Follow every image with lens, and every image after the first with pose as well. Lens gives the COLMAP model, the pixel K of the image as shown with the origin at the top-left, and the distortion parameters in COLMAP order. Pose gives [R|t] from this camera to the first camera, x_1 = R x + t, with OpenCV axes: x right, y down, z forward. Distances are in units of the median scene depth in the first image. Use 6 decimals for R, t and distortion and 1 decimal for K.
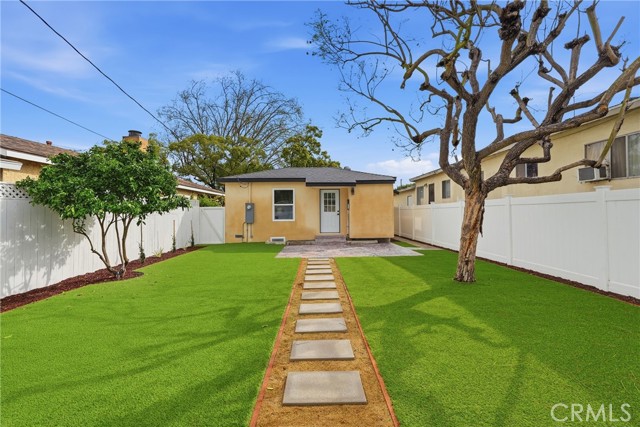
lens RADIAL K [[283.3, 0, 319.0], [0, 283.3, 211.8], [0, 0, 1]] dist [0.000492, 0.000829]
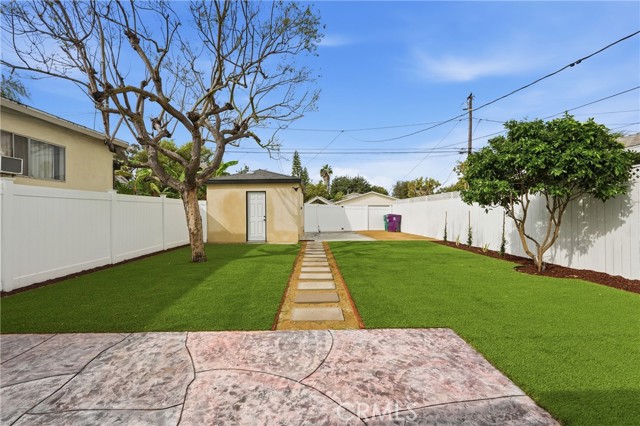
lens RADIAL K [[283.3, 0, 319.0], [0, 283.3, 211.3], [0, 0, 1]] dist [0.000492, 0.000829]
pose [[-0.999812, 0.018227, -0.006630, -0.006796], [0.018284, 0.999796, -0.008628, 0.039935], [0.006472, -0.008747, -0.999941, 2.062973]]
